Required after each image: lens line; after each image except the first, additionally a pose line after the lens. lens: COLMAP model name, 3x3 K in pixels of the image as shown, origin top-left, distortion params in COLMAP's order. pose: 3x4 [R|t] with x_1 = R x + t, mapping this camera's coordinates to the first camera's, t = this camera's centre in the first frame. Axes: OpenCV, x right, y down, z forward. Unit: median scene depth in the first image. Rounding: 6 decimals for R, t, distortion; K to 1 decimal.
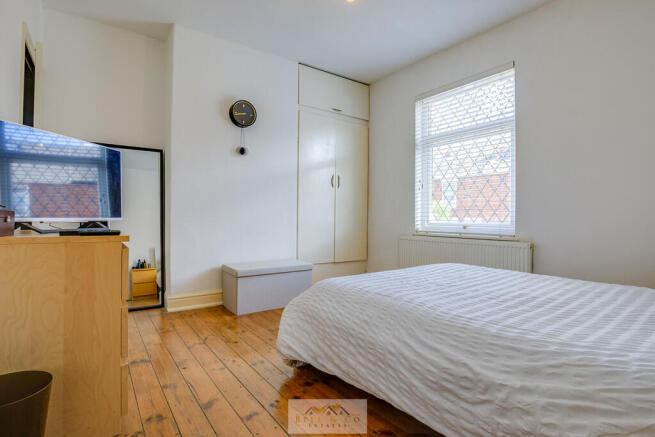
lens RADIAL K [[313.0, 0, 327.8], [0, 313.0, 219.8], [0, 0, 1]] dist [-0.002231, 0.001640]
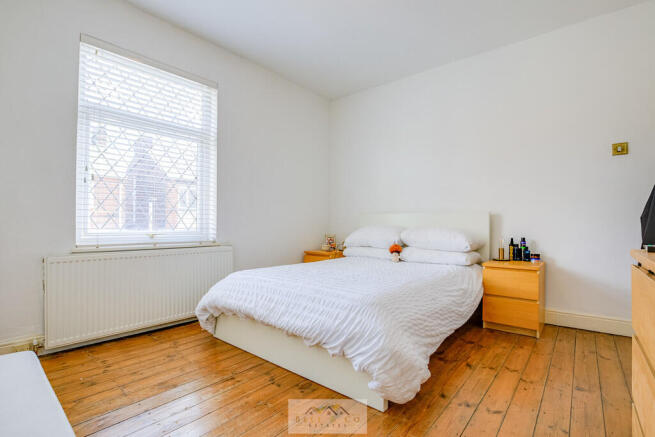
lens RADIAL K [[313.0, 0, 344.3], [0, 313.0, 224.2], [0, 0, 1]] dist [-0.002231, 0.001640]
pose [[-0.214610, -0.004431, 0.976690, -0.498474], [0.002339, 0.999985, 0.005051, -0.011810], [-0.976697, 0.003369, -0.214596, 0.683206]]
